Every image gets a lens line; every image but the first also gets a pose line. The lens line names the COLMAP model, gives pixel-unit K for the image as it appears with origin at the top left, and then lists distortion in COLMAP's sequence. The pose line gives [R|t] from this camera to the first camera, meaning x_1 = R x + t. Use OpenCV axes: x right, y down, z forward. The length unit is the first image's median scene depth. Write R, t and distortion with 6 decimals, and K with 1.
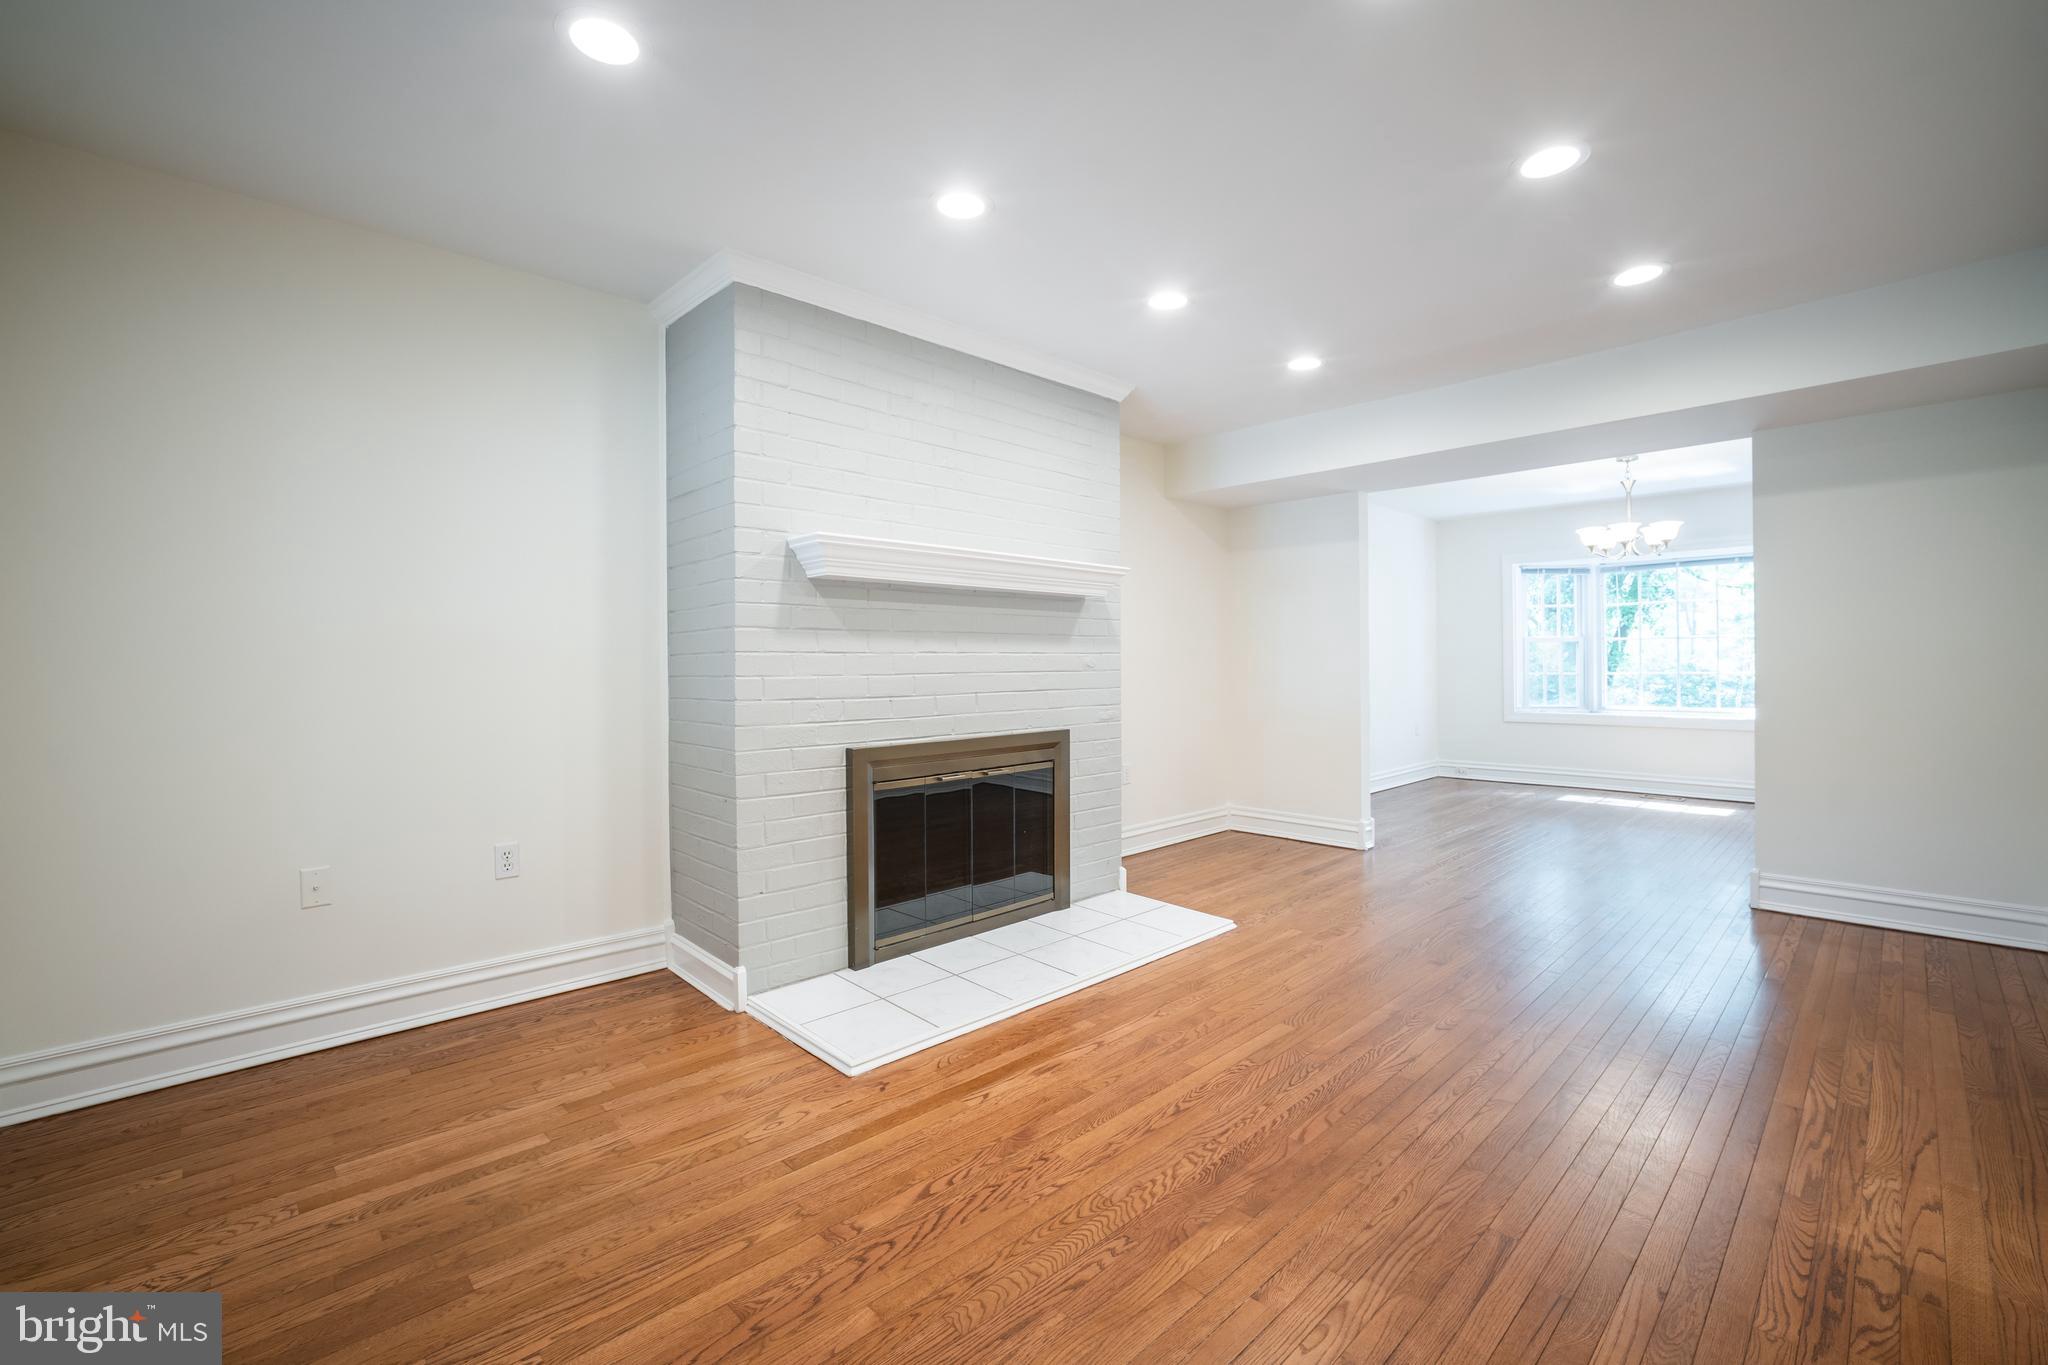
lens RADIAL K [[872.4, 0, 1017.4], [0, 872.4, 668.2], [0, 0, 1]] dist [-0.024622, 0.004195]
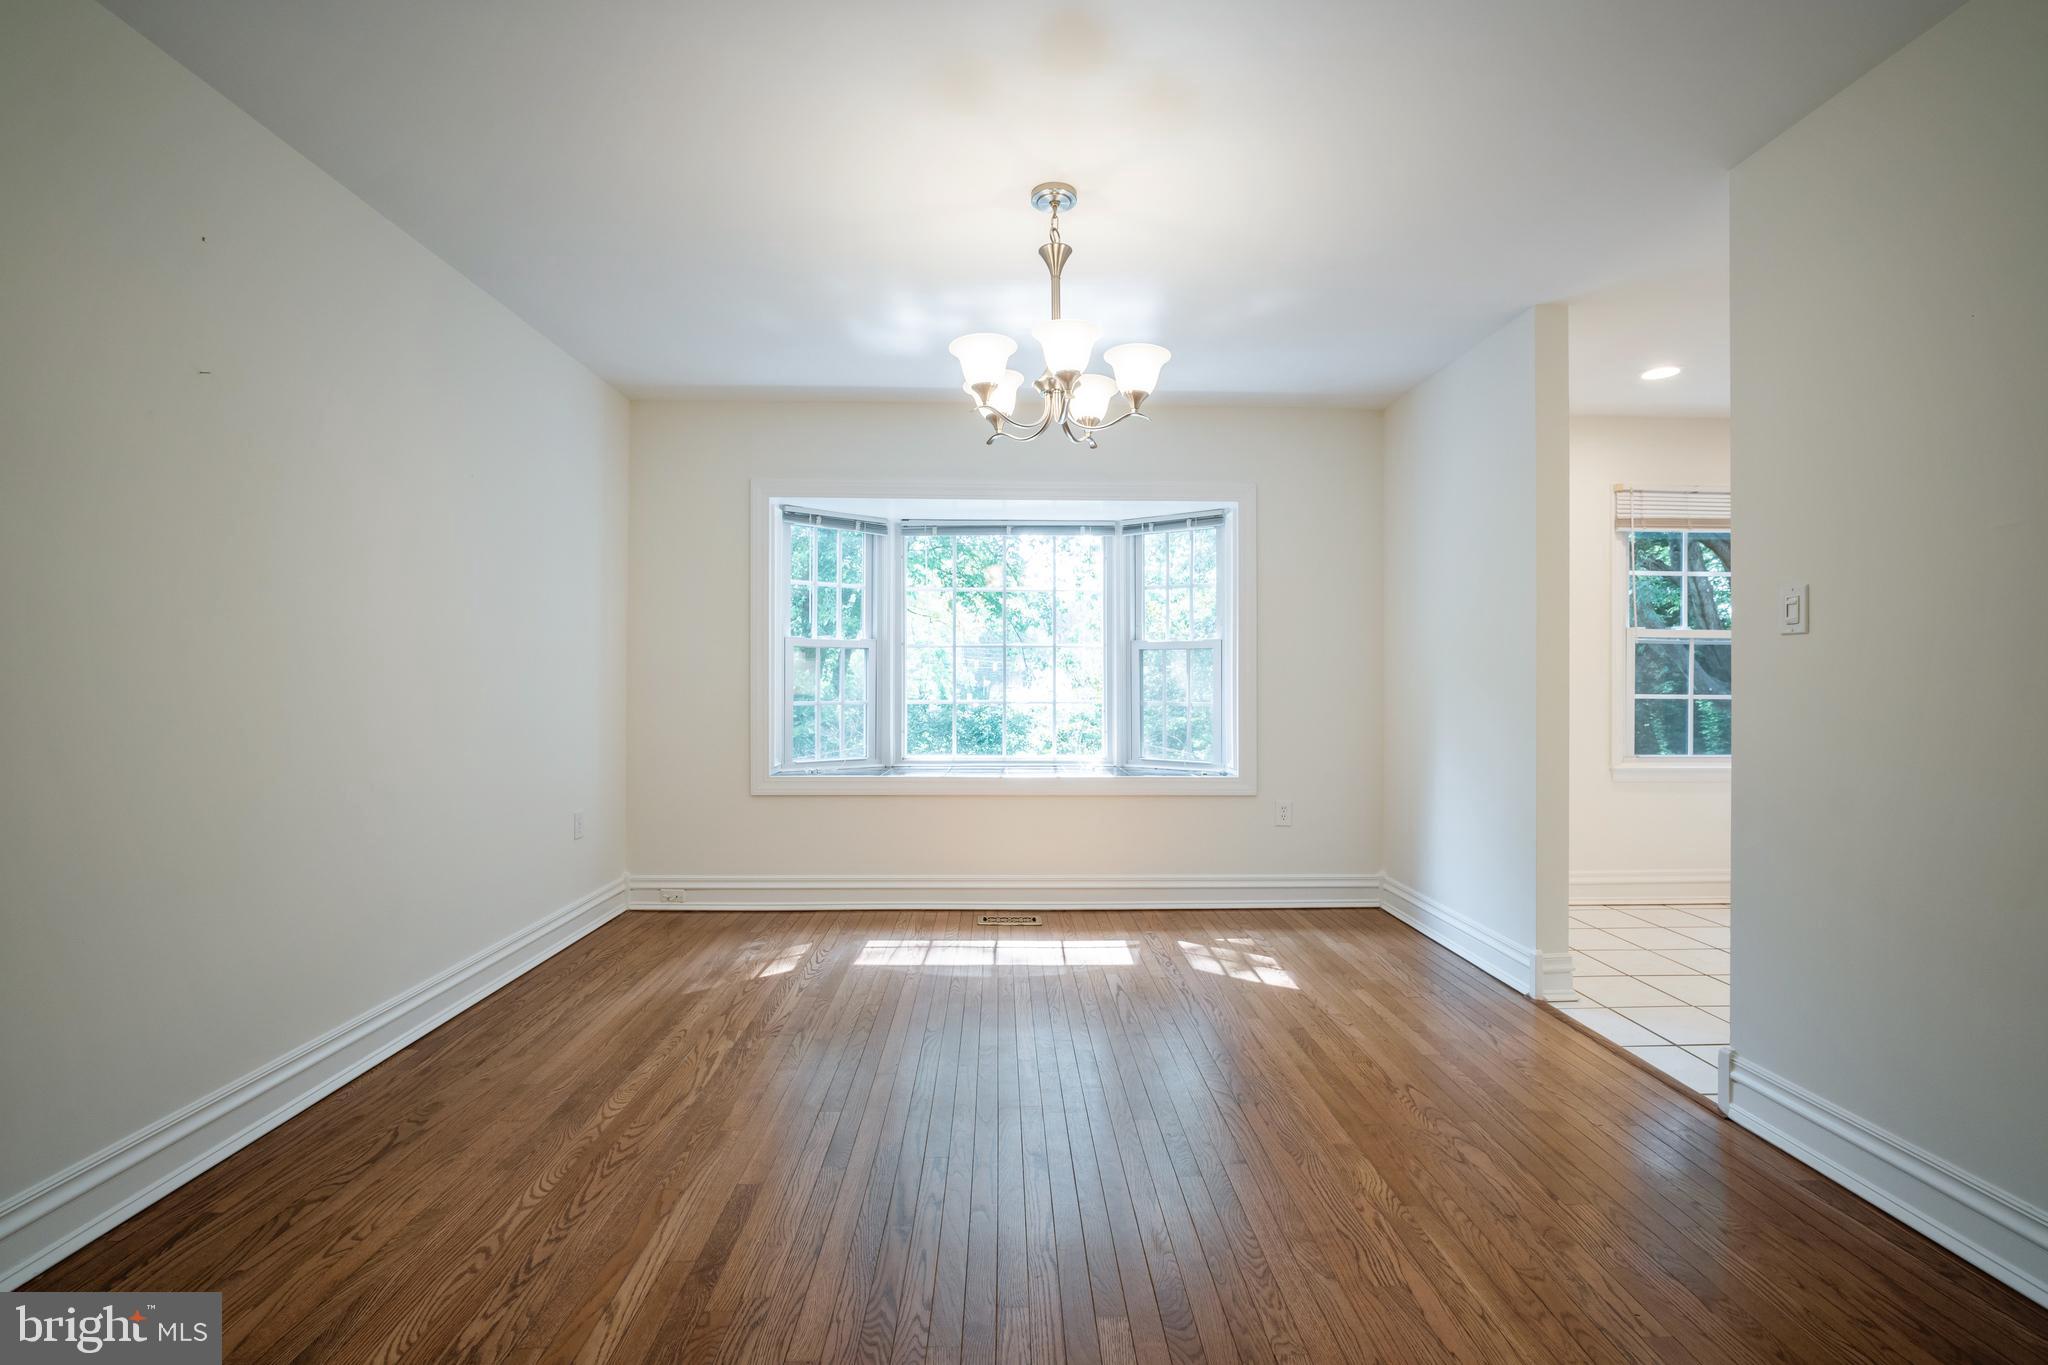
lens RADIAL K [[872.4, 0, 1035.4], [0, 872.4, 679.4], [0, 0, 1]] dist [-0.024622, 0.004195]
pose [[0.665672, 0.017832, 0.746031, 0.700919], [-0.008746, 0.999832, -0.016094, -0.000865], [-0.746193, 0.004189, 0.665717, 1.288814]]
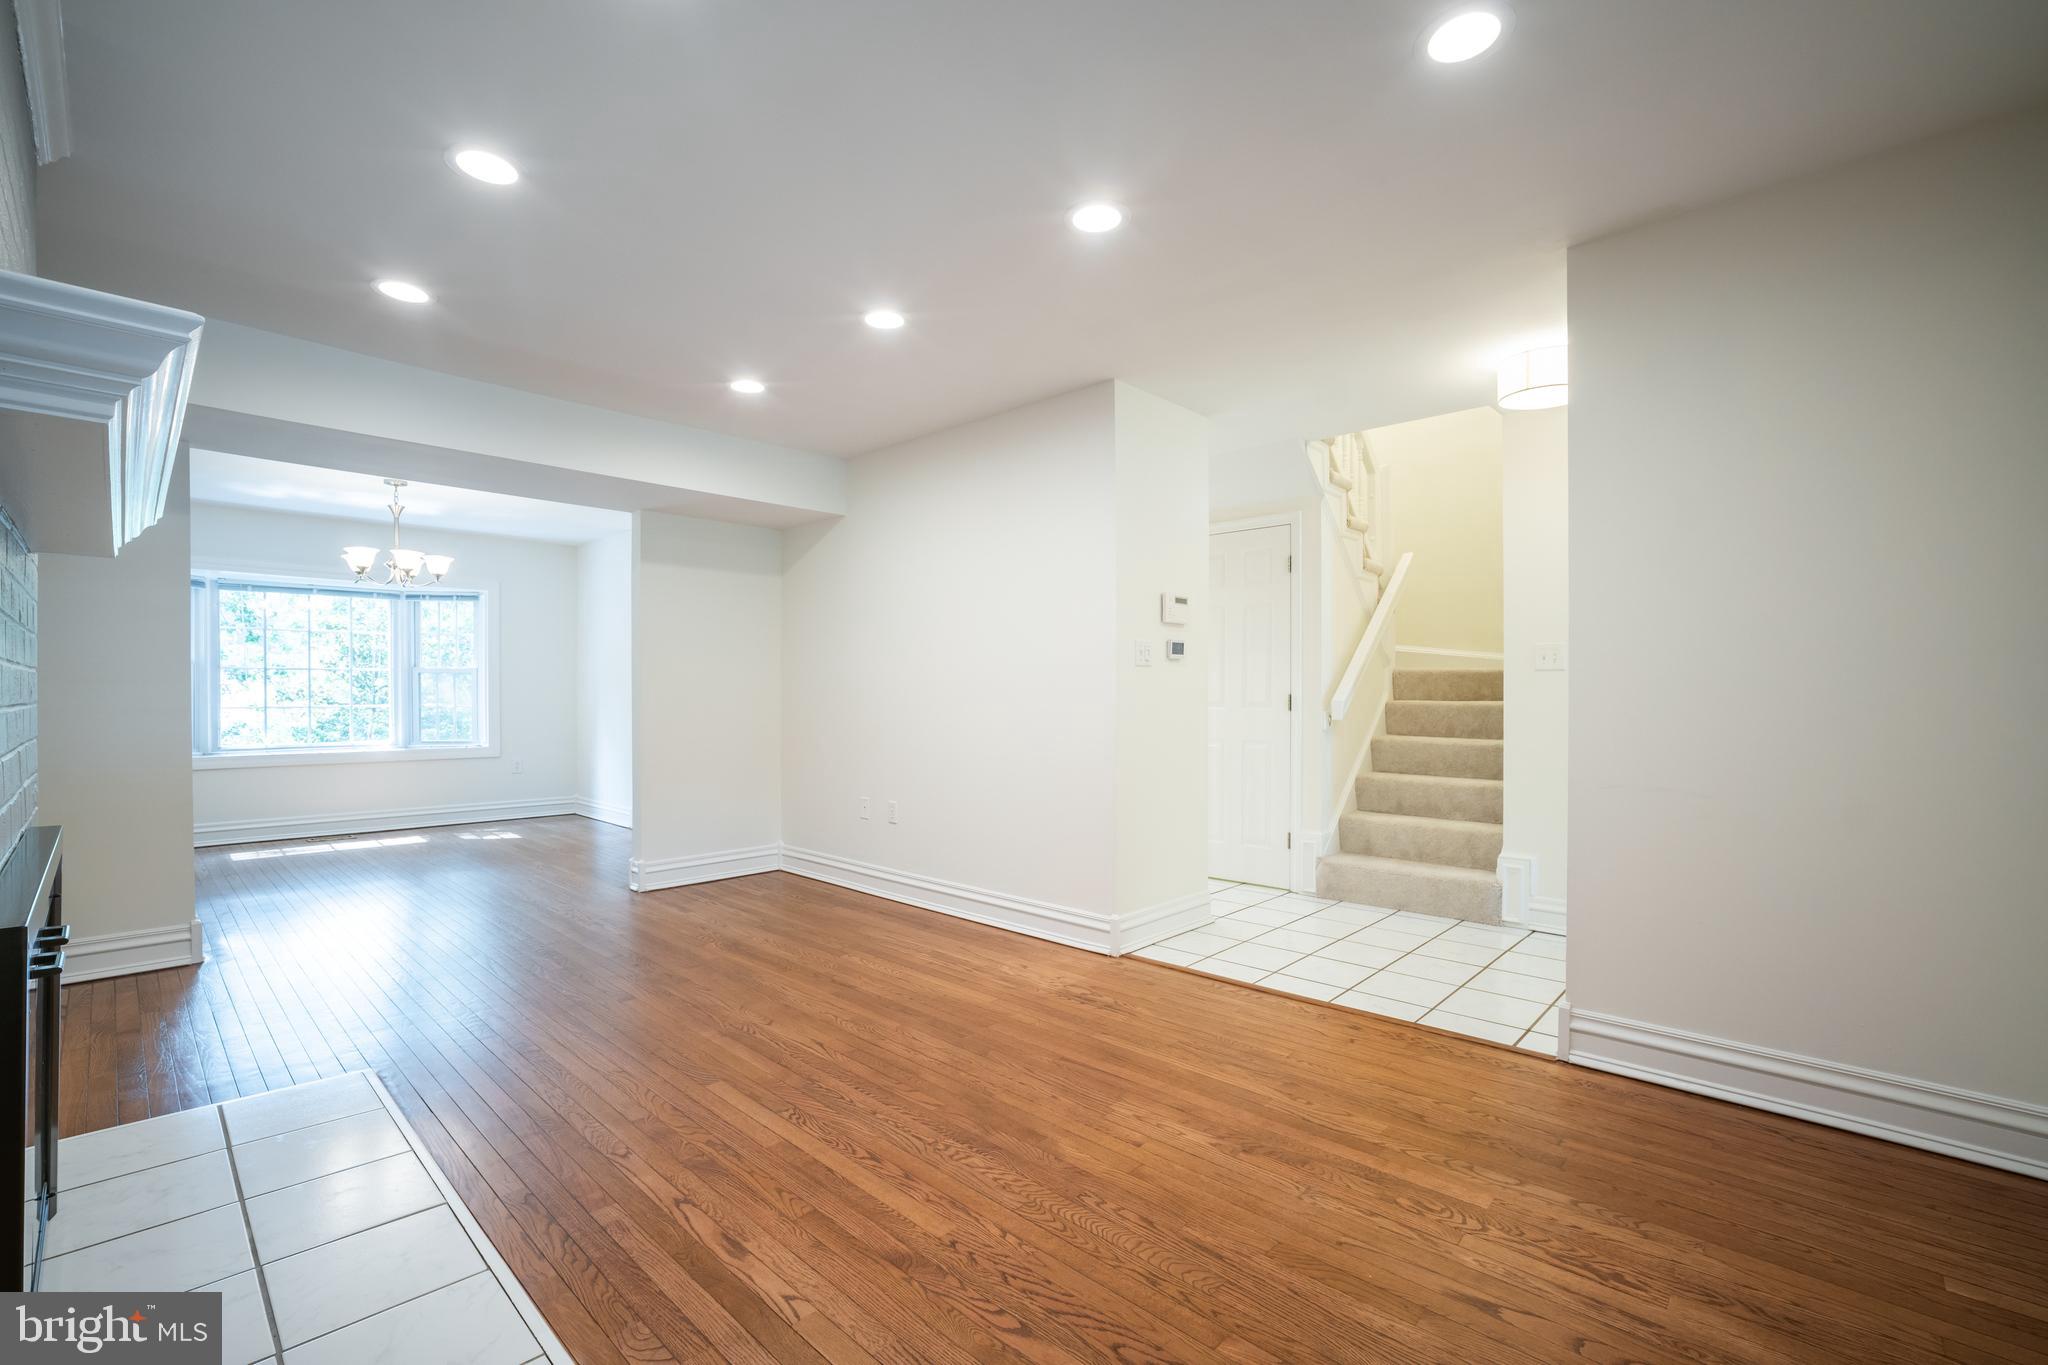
lens RADIAL K [[872.4, 0, 1050.9], [0, 872.4, 696.0], [0, 0, 1]] dist [-0.024622, 0.004195]
pose [[-0.070392, 0.004642, 0.997509, -0.536723], [0.003135, 0.999985, -0.004432, 0.002462], [-0.997514, 0.002815, -0.070406, 0.591668]]
